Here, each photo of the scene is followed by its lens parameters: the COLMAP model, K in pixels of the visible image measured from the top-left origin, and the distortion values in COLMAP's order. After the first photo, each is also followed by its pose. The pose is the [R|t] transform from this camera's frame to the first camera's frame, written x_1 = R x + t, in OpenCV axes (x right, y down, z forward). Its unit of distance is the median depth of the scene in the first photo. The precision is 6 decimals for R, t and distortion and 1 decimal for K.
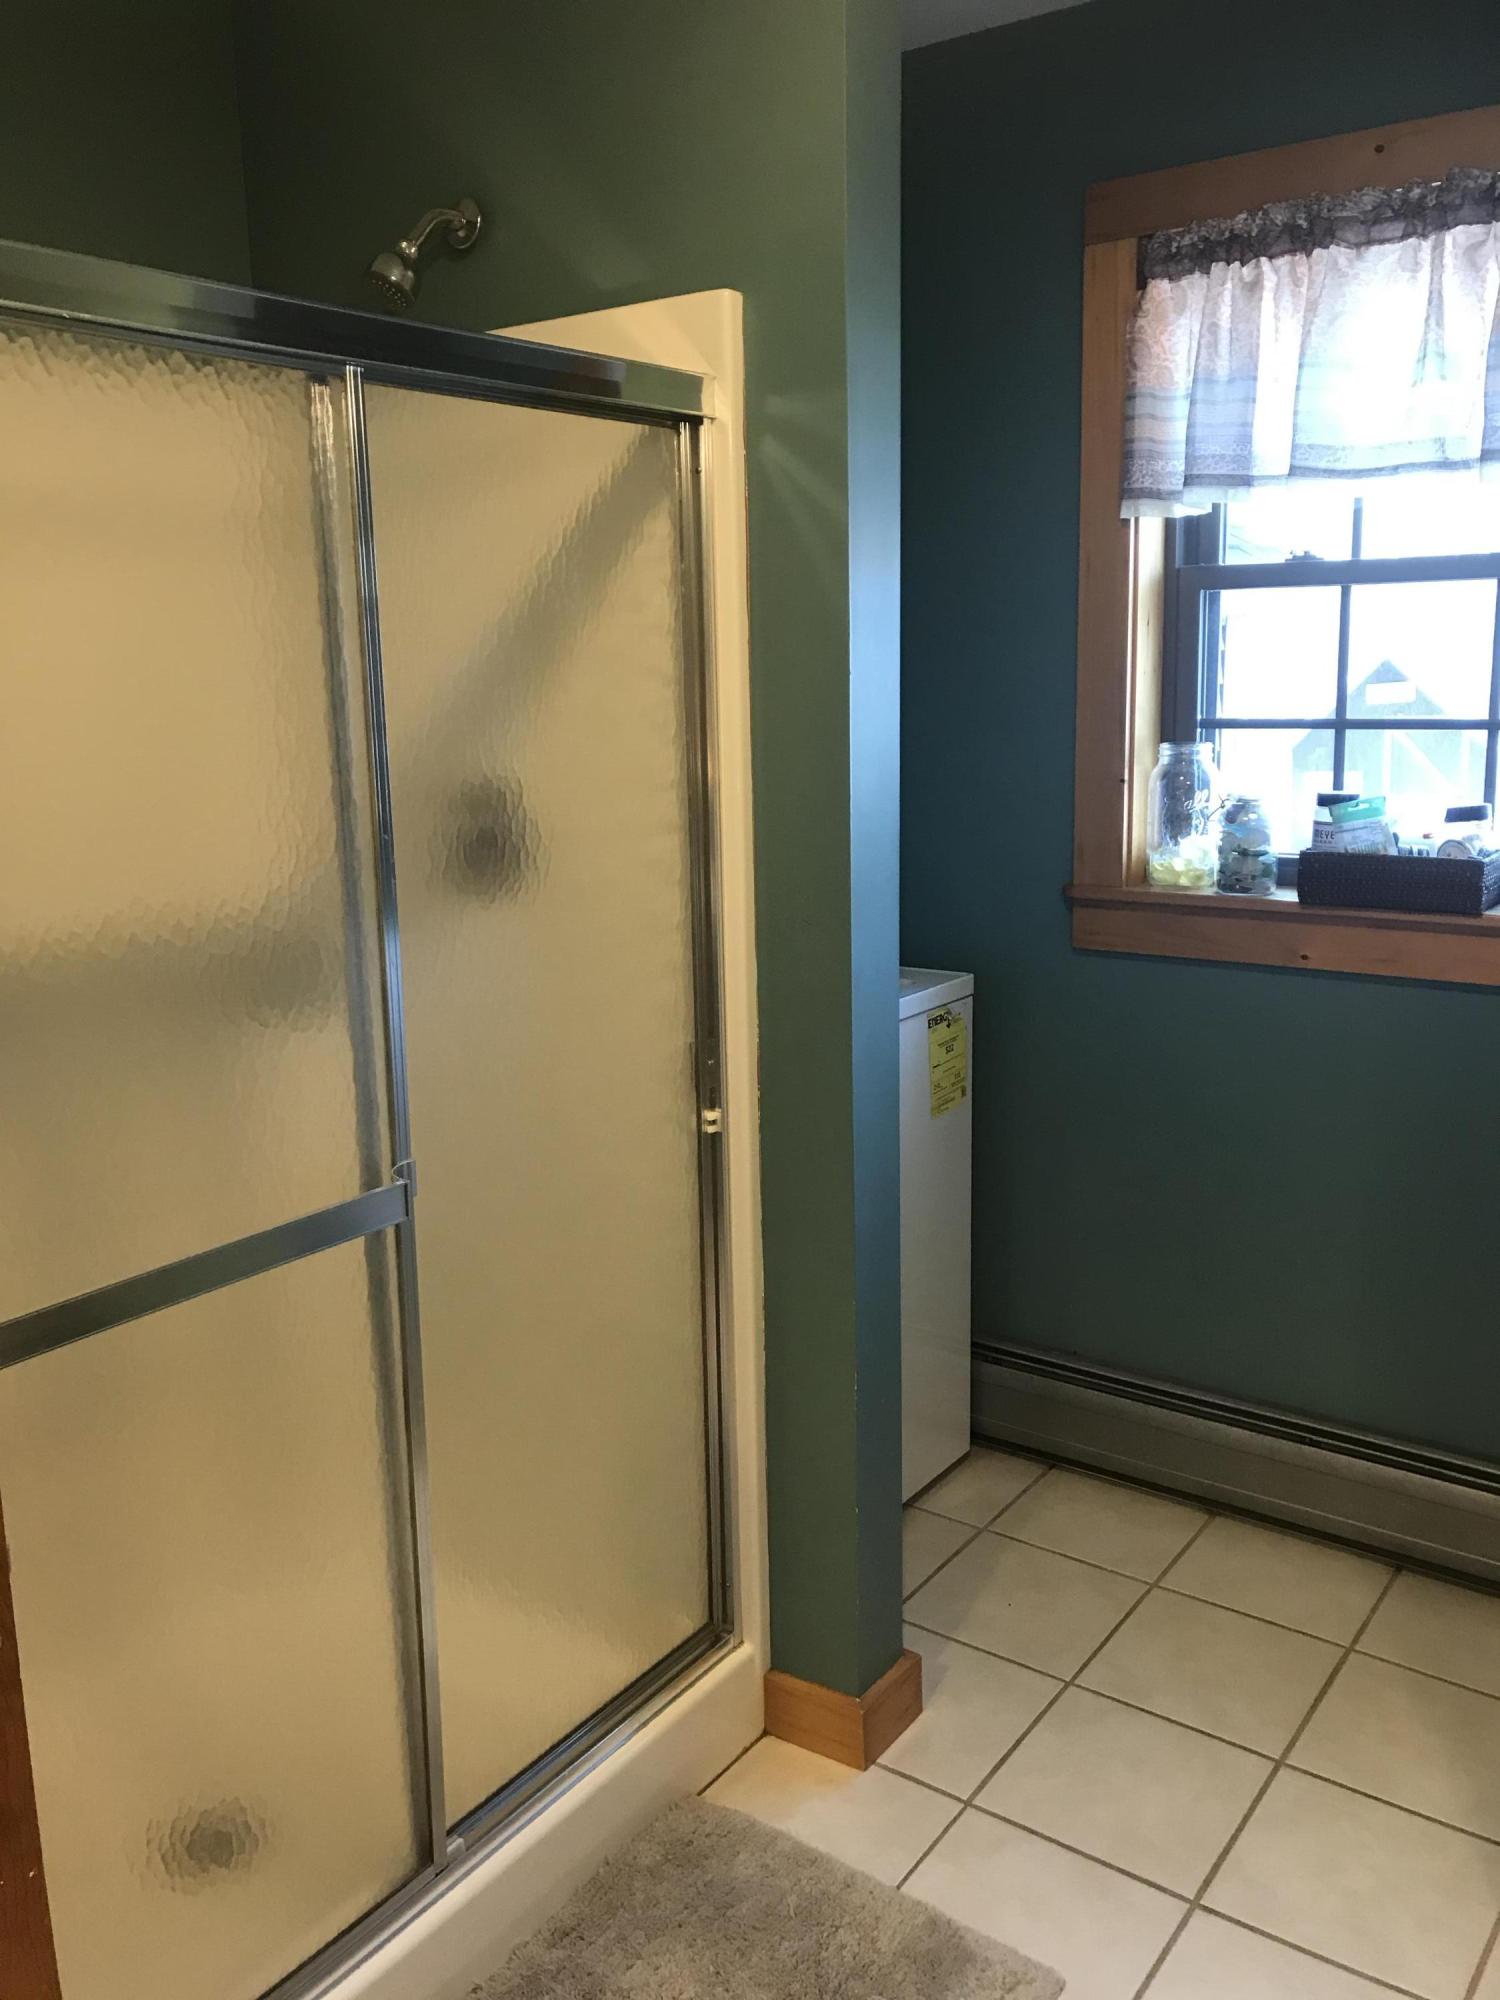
lens RADIAL K [[1647.0, 0, 754.2], [0, 1647.0, 986.0], [0, 0, 1]] dist [0.040571, -0.039154]
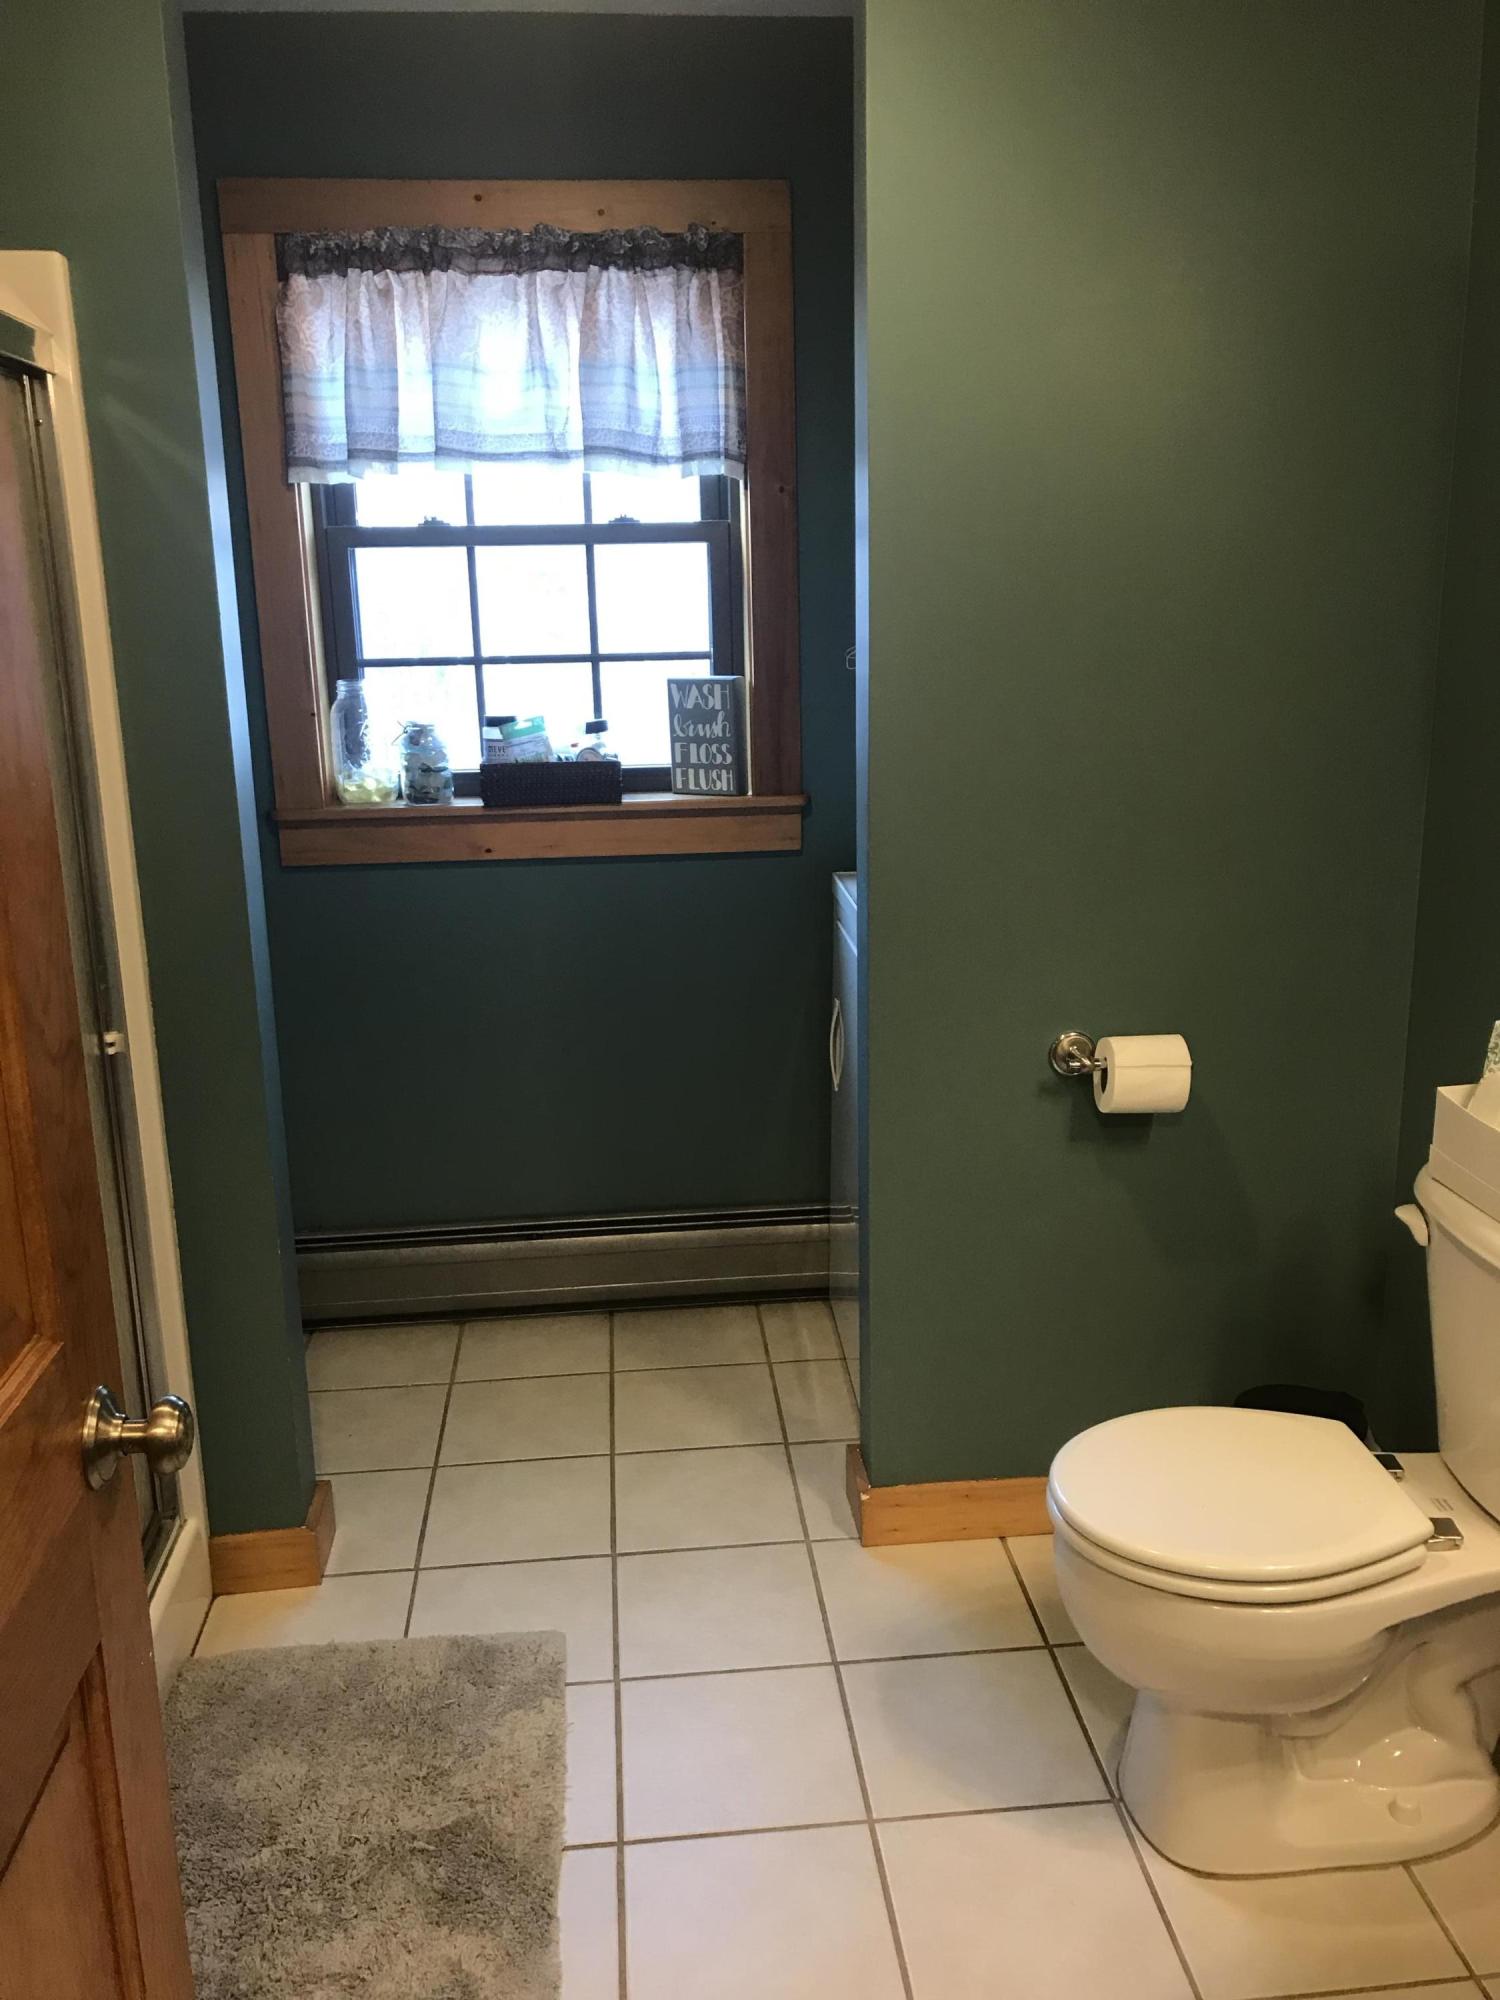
lens RADIAL K [[1647.0, 0, 754.2], [0, 1647.0, 986.0], [0, 0, 1]] dist [0.040571, -0.039154]
pose [[0.751812, -0.148691, 0.642394, -0.338933], [0.132818, 0.988423, 0.073344, 0.019454], [-0.645863, 0.030180, 0.762857, -0.067942]]
